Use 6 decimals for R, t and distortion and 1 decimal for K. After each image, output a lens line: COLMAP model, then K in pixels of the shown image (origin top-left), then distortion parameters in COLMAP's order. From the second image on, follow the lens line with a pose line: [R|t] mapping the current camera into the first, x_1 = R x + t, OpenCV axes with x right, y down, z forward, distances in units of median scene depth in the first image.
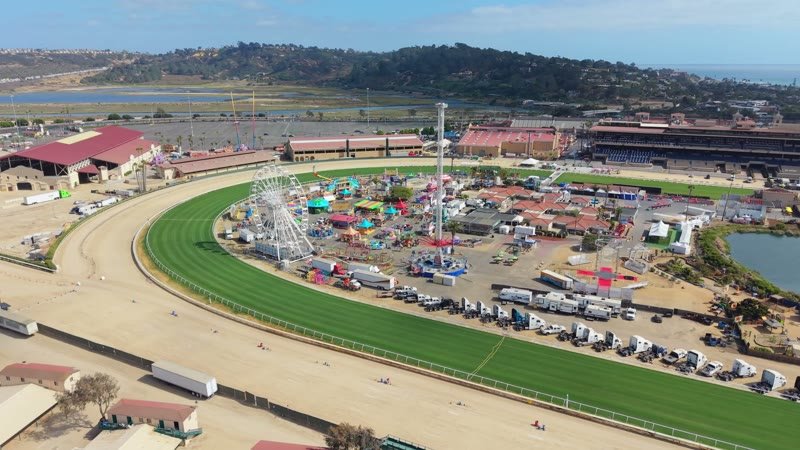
lens RADIAL K [[571.0, 0, 399.5], [0, 571.0, 226.6], [0, 0, 1]] dist [0.041557, -0.056500]
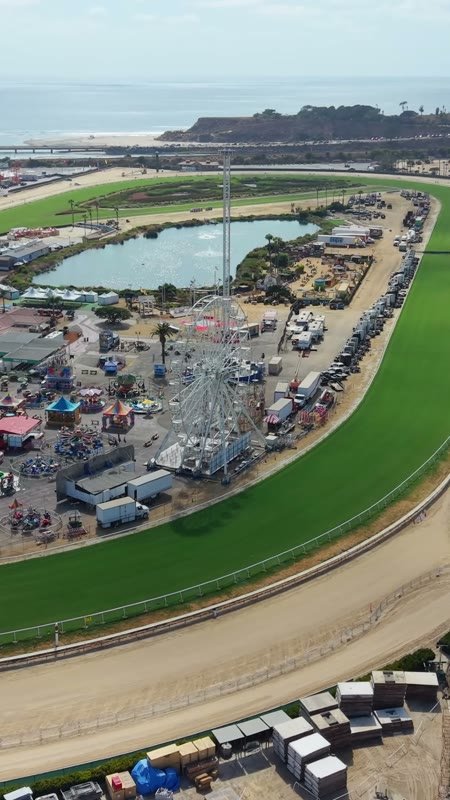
lens RADIAL K [[1014.5, 0, 225.0], [0, 1014.5, 396.7], [0, 0, 1]] dist [0.047085, 0.000000]
pose [[-0.239523, -0.294163, 0.925255, -0.635172], [0.256861, 0.899840, 0.352577, -0.200443], [-0.936297, 0.322112, -0.139973, 0.648379]]
